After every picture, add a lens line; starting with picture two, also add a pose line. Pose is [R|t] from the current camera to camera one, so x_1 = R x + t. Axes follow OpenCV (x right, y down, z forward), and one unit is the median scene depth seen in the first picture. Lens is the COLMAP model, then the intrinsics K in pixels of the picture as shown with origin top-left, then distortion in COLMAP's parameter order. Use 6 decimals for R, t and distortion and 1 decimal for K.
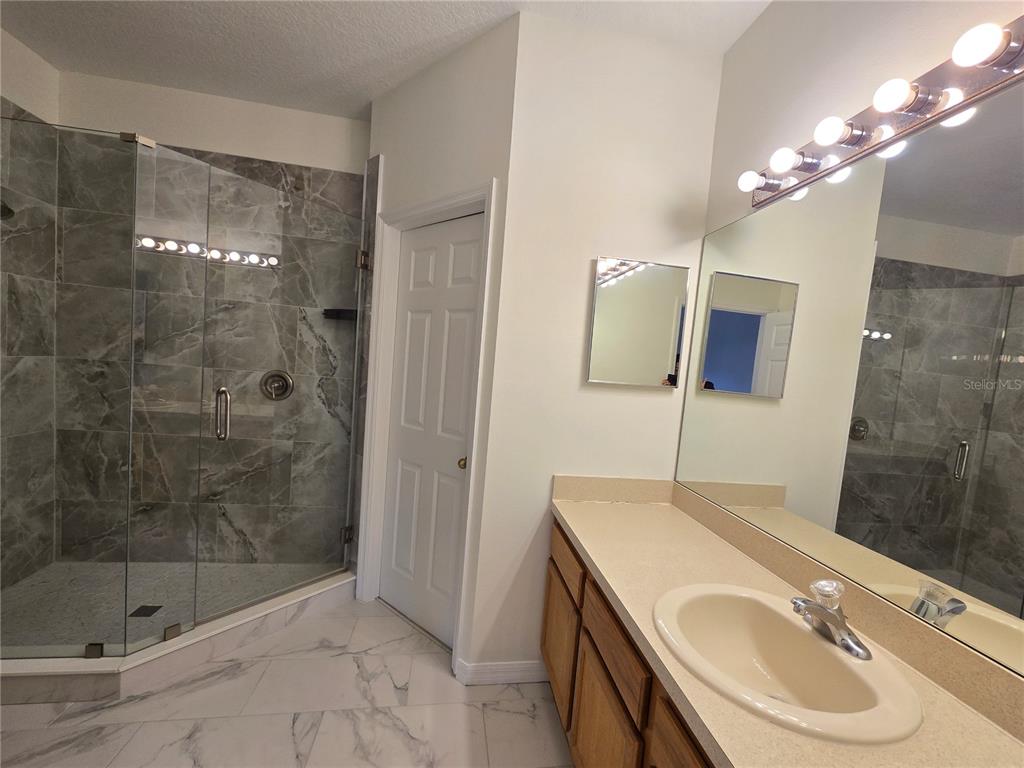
lens RADIAL K [[420.5, 0, 524.4], [0, 420.5, 398.1], [0, 0, 1]] dist [-0.000788, -0.001254]
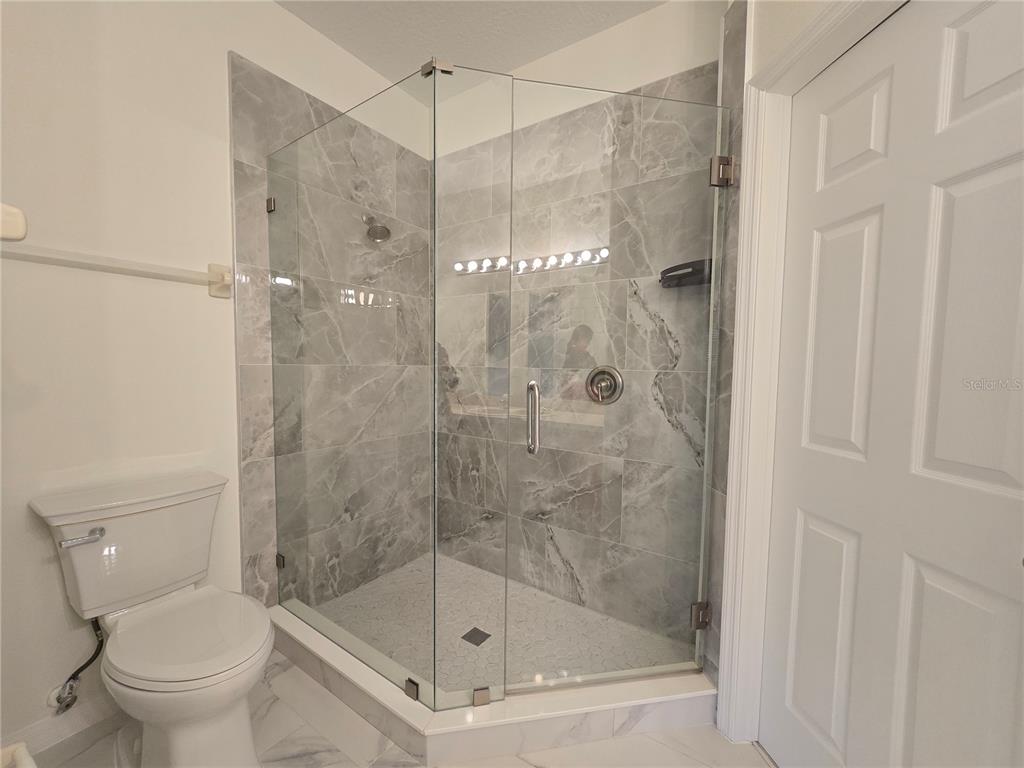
lens RADIAL K [[420.5, 0, 511.7], [0, 420.5, 388.7], [0, 0, 1]] dist [-0.000788, -0.001254]
pose [[0.711508, -0.035614, -0.701774, -0.168720], [-0.006747, 0.998322, -0.057504, 0.023081], [0.702645, 0.045650, 0.710075, 0.335672]]
